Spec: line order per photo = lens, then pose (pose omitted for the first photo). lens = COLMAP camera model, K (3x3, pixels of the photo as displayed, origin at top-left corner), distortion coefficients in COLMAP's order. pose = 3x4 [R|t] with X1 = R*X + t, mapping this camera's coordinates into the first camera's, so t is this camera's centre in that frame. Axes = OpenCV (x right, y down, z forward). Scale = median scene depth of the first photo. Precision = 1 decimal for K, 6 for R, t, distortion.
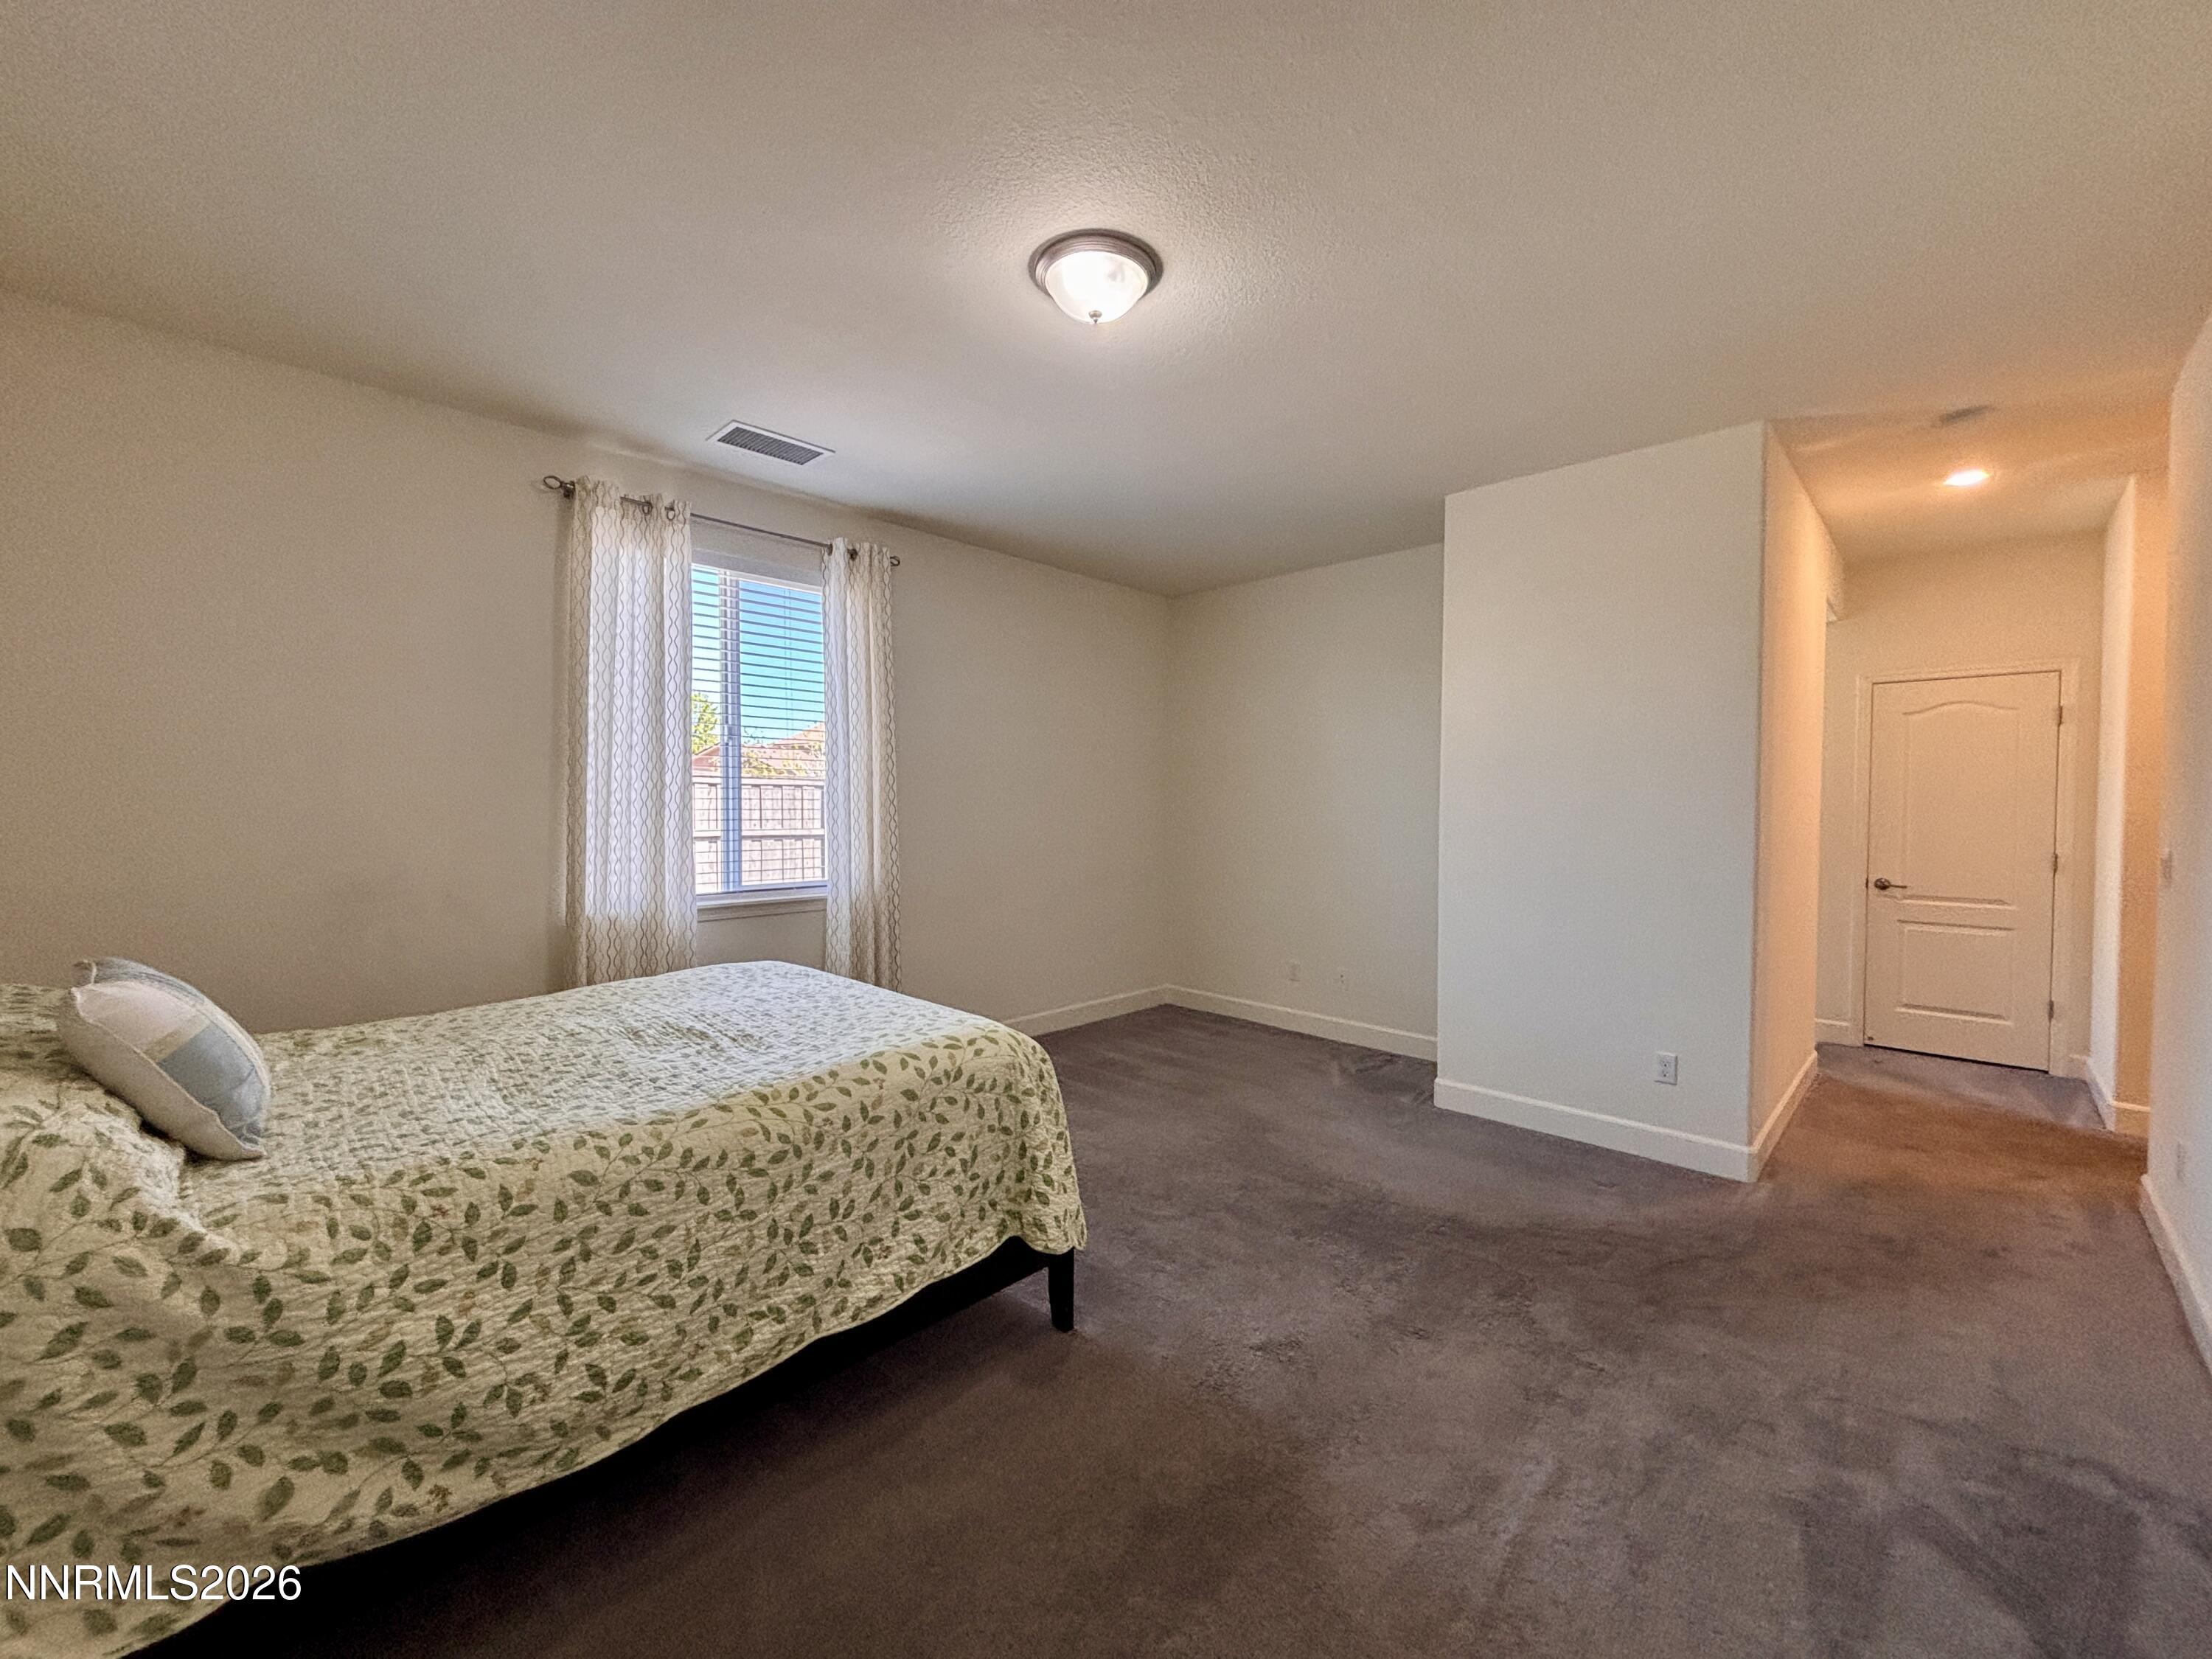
lens RADIAL K [[885.3, 0, 1103.6], [0, 885.3, 825.1], [0, 0, 1]] dist [0.003563, -0.001810]
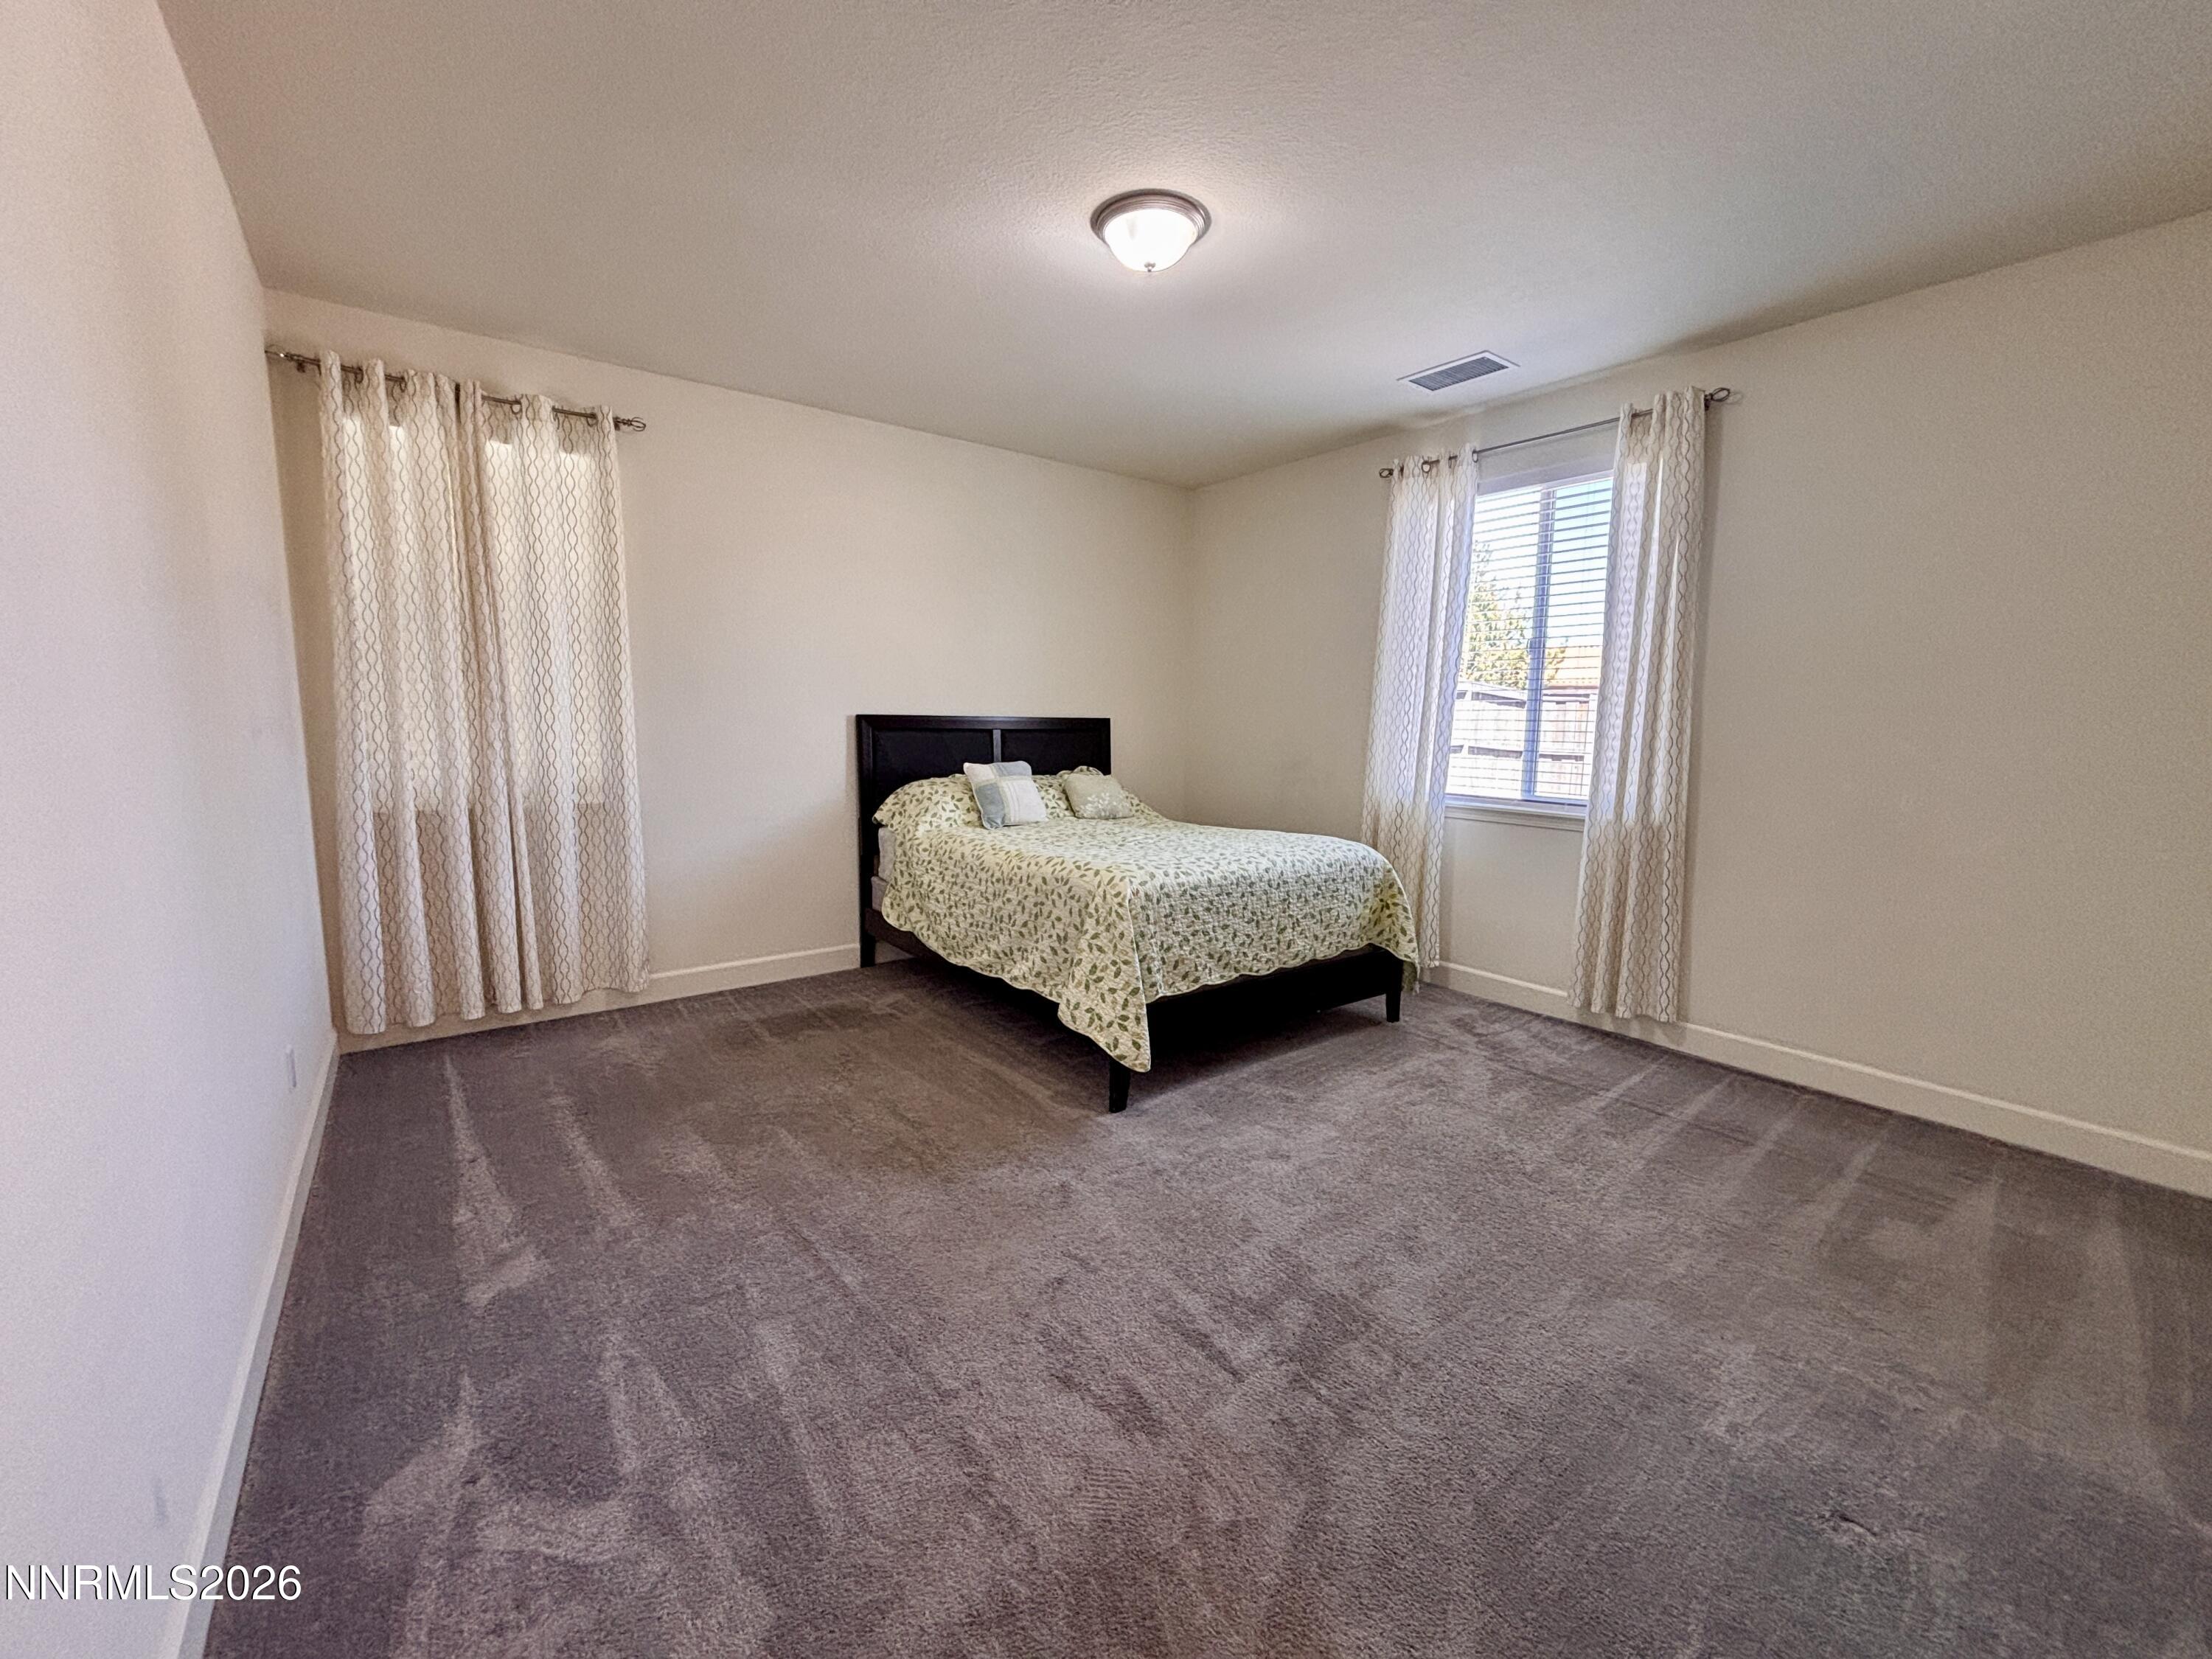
lens RADIAL K [[885.3, 0, 1103.3], [0, 885.3, 825.7], [0, 0, 1]] dist [0.003563, -0.001810]
pose [[-0.135141, 0.123348, -0.983119, 1.362093], [-0.042963, 0.990558, 0.130187, -0.019305], [0.989894, 0.059831, -0.128566, 1.286295]]
